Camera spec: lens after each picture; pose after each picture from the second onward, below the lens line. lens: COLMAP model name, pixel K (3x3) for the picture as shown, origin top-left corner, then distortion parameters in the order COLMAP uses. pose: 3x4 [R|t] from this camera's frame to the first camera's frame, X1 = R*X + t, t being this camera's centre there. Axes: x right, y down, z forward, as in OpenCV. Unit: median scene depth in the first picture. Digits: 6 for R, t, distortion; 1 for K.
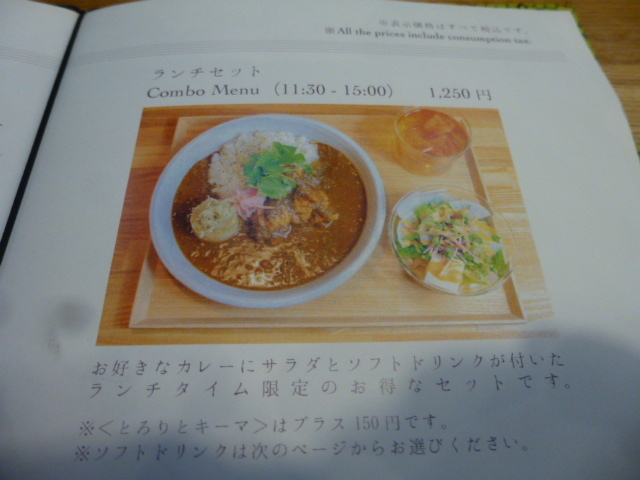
lens RADIAL K [[479.2, 0, 320.0], [0, 479.2, 240.0], [0, 0, 1]] dist [-0.058107, 0.044187]
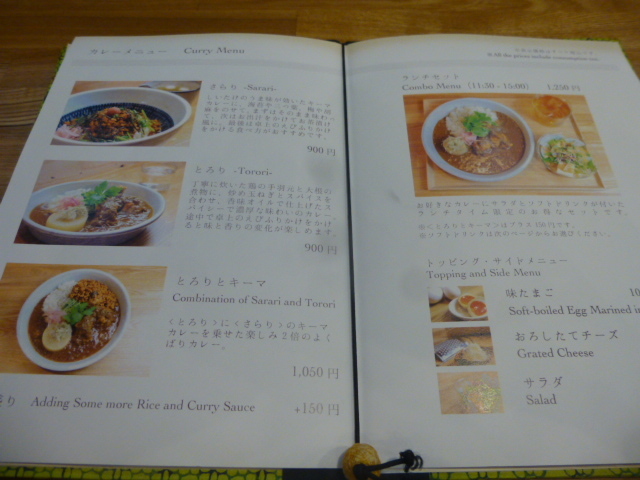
lens RADIAL K [[479.2, 0, 320.0], [0, 479.2, 240.0], [0, 0, 1]] dist [-0.058107, 0.044187]
pose [[0.999004, 0.001965, -0.044570, -0.698313], [-0.002609, 0.999893, -0.014394, 0.393234], [0.044537, 0.014496, 0.998903, -1.092957]]
